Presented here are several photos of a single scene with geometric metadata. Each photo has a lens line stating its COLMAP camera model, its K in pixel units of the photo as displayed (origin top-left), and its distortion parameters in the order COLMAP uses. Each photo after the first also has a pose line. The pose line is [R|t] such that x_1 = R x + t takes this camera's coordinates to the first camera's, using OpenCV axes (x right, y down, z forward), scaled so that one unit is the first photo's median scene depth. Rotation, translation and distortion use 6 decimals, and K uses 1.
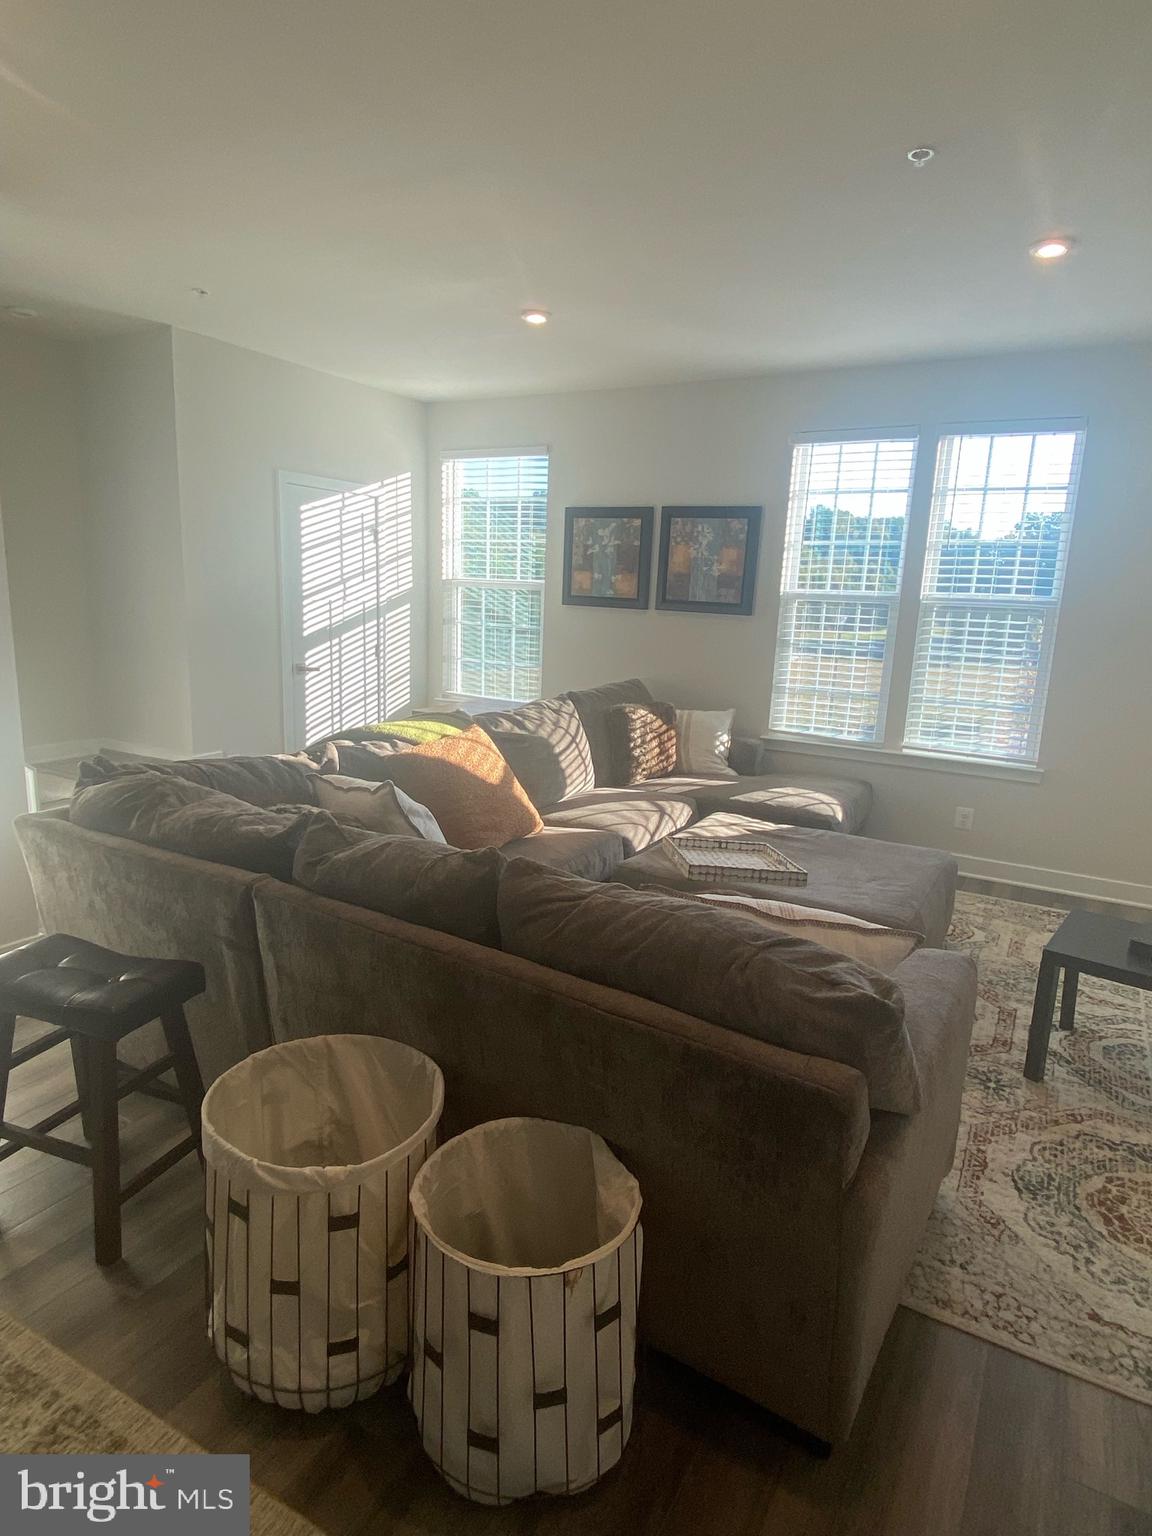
lens RADIAL K [[859.1, 0, 577.2], [0, 859.1, 770.8], [0, 0, 1]] dist [0.051852, -0.026257]
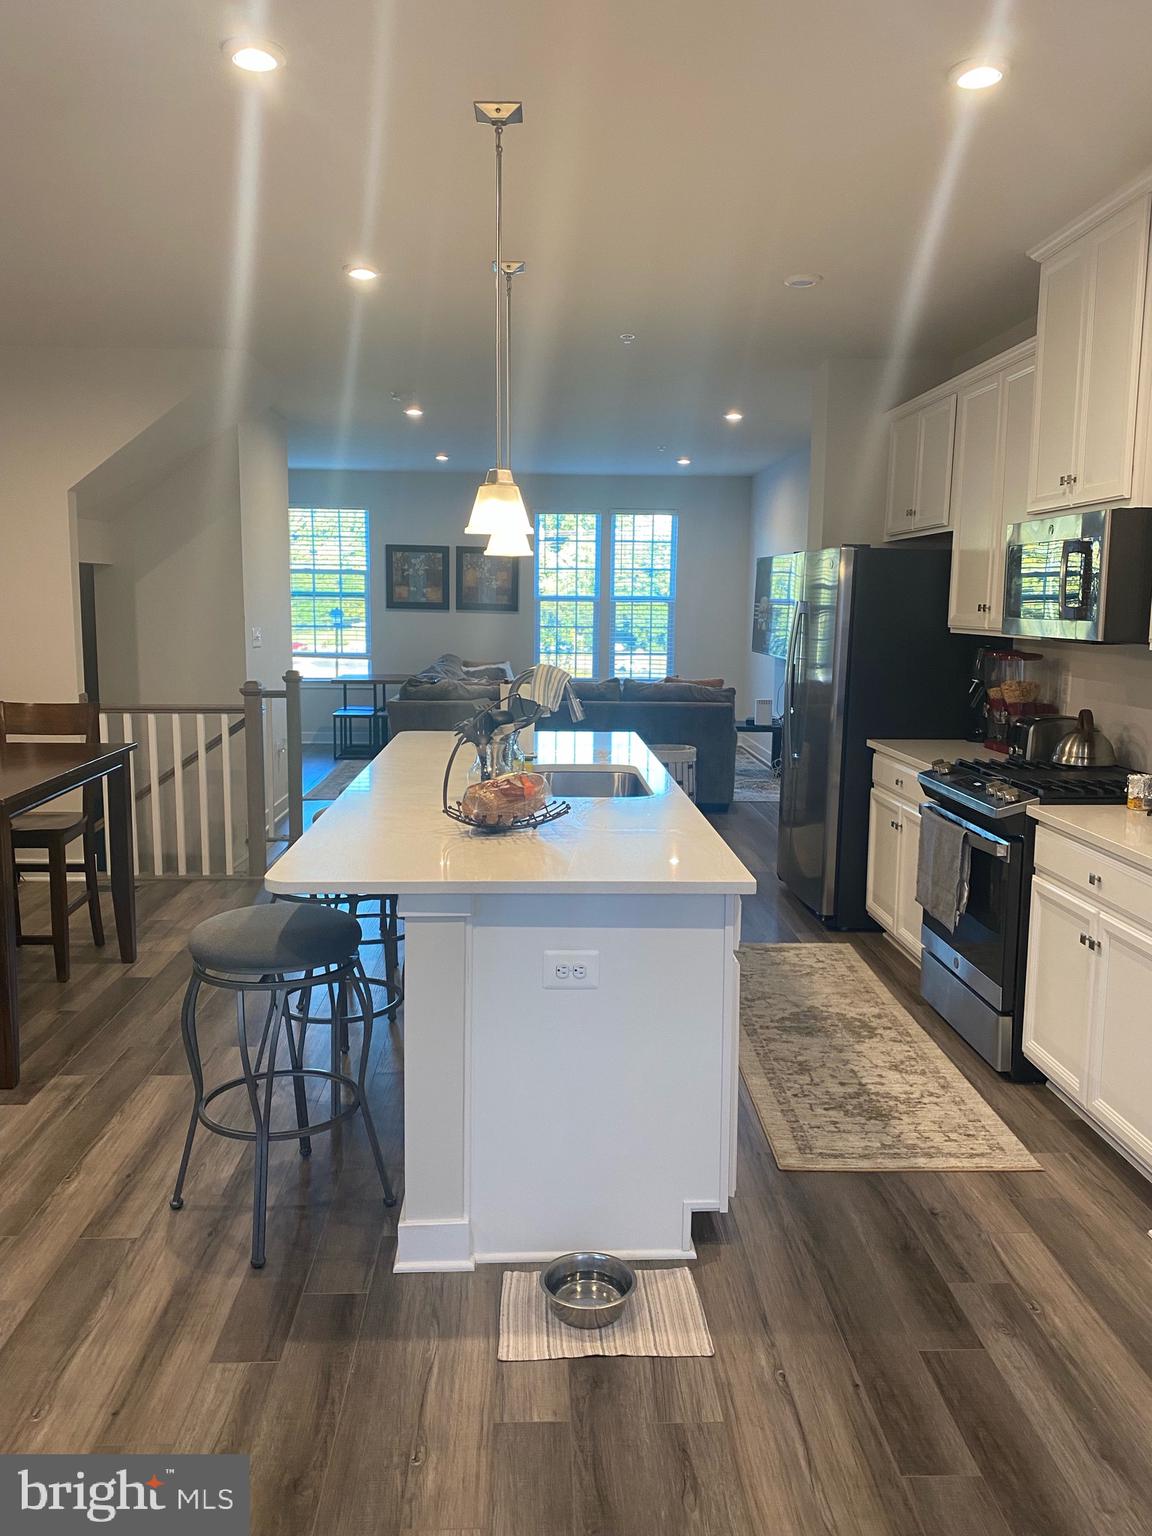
lens RADIAL K [[1172.7, 0, 576.6], [0, 1172.7, 761.3], [0, 0, 1]] dist [0.038972, -0.031422]
pose [[0.839148, -0.102904, 0.534080, -0.933050], [0.132522, 0.991030, -0.017272, 0.161730], [-0.527512, 0.085271, 0.845257, -0.948595]]
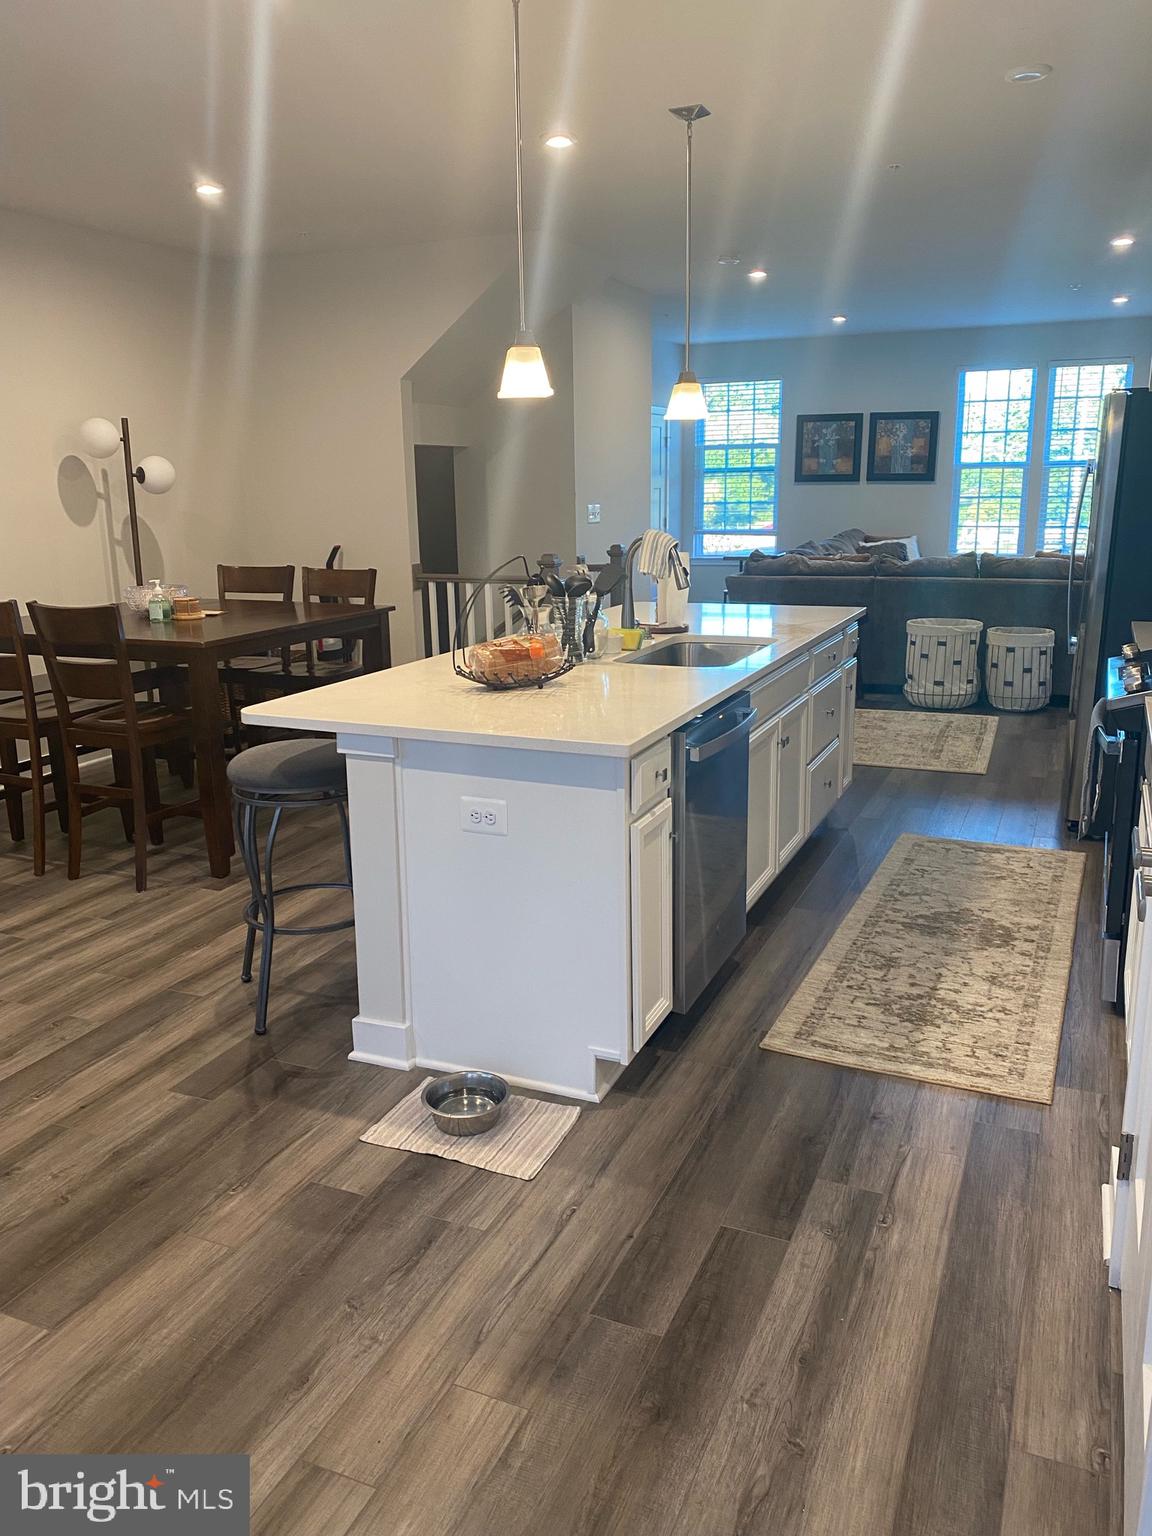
lens RADIAL K [[1169.4, 0, 576.0], [0, 1169.4, 768.0], [0, 0, 1]] dist [0.070292, -0.122666]
pose [[0.991347, -0.079082, 0.104773, -0.691600], [0.075303, 0.996376, 0.039553, 0.200848], [-0.107521, -0.031322, 0.993709, -1.047335]]
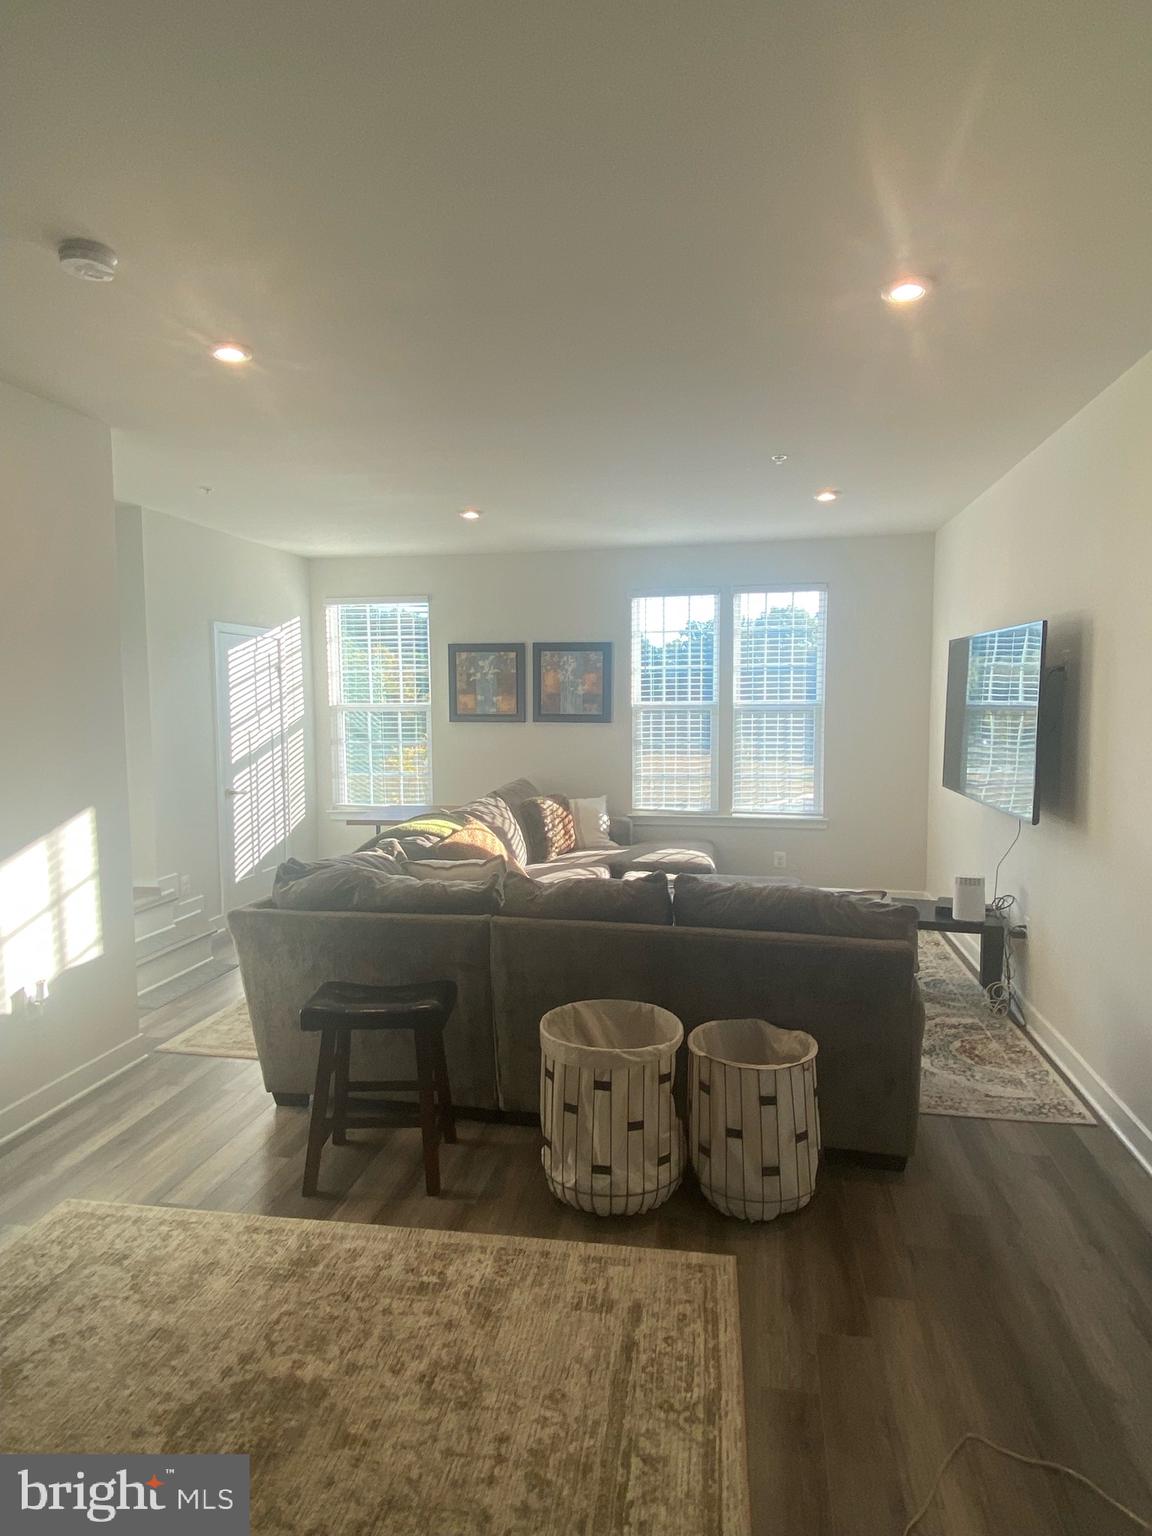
lens RADIAL K [[862.3, 0, 575.2], [0, 862.3, 760.6], [0, 0, 1]] dist [0.062219, -0.000257]
pose [[0.943669, -0.069866, 0.323431, -0.267810], [0.111666, 0.987355, -0.112524, 0.016094], [-0.311479, 0.142302, 0.939538, -0.193234]]
